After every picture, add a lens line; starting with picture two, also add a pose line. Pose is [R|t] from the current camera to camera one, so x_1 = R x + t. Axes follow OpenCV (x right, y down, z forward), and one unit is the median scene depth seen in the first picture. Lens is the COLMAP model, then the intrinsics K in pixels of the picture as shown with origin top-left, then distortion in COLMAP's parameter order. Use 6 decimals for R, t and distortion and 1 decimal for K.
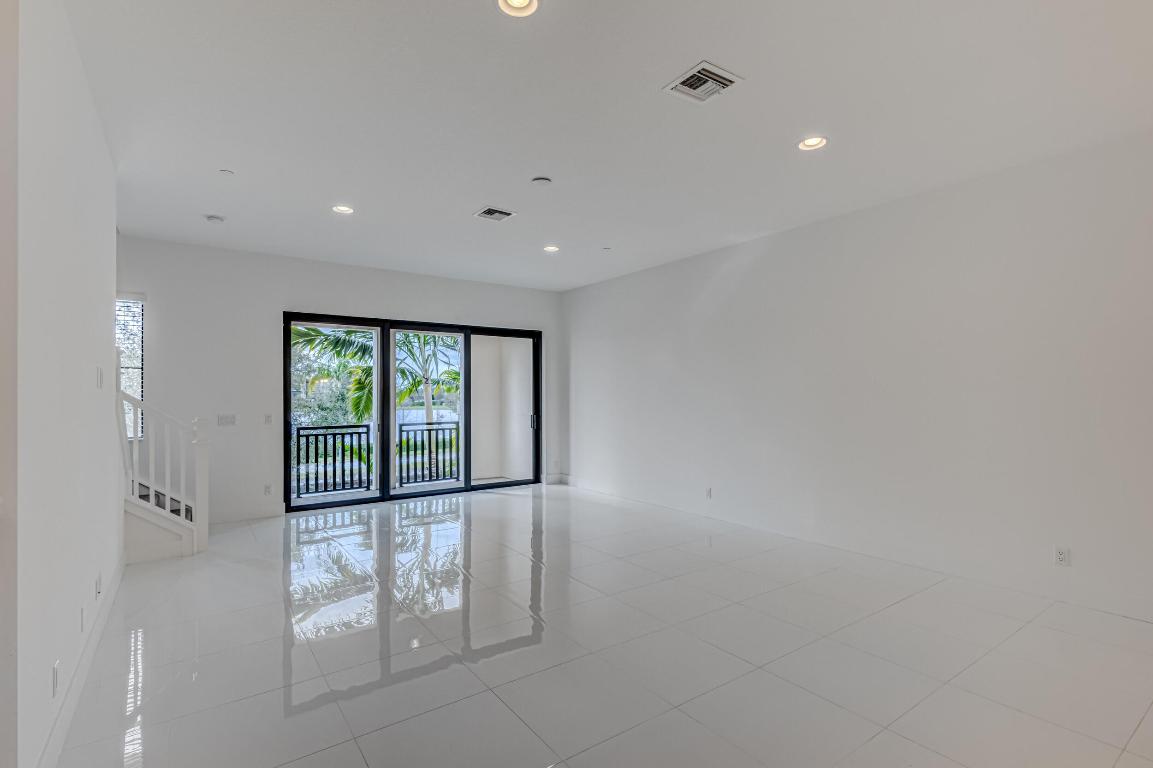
lens RADIAL K [[535.5, 0, 570.0], [0, 535.5, 391.2], [0, 0, 1]] dist [0.007689, -0.006142]
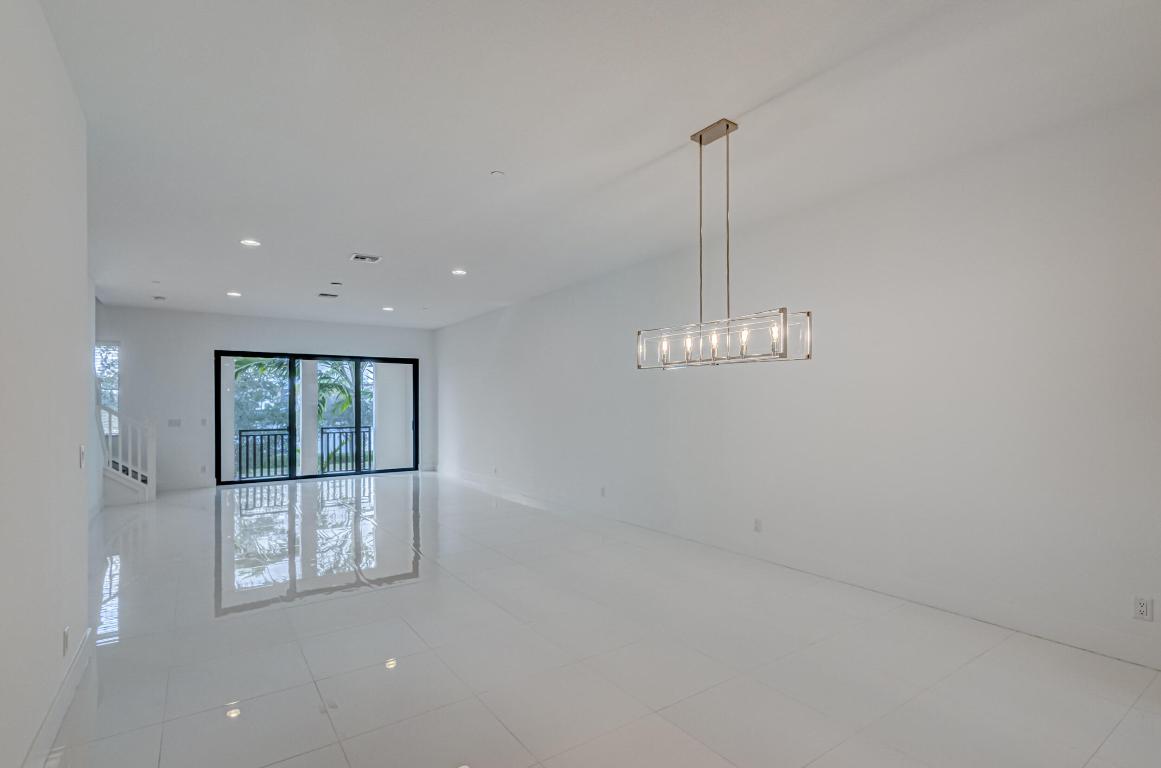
lens RADIAL K [[547.6, 0, 577.4], [0, 547.6, 401.7], [0, 0, 1]] dist [0.008674, -0.001146]
pose [[0.999838, -0.004483, -0.017406, 0.489372], [0.004542, 0.999984, 0.003393, -0.006564], [0.017390, -0.003471, 0.999843, -0.499411]]
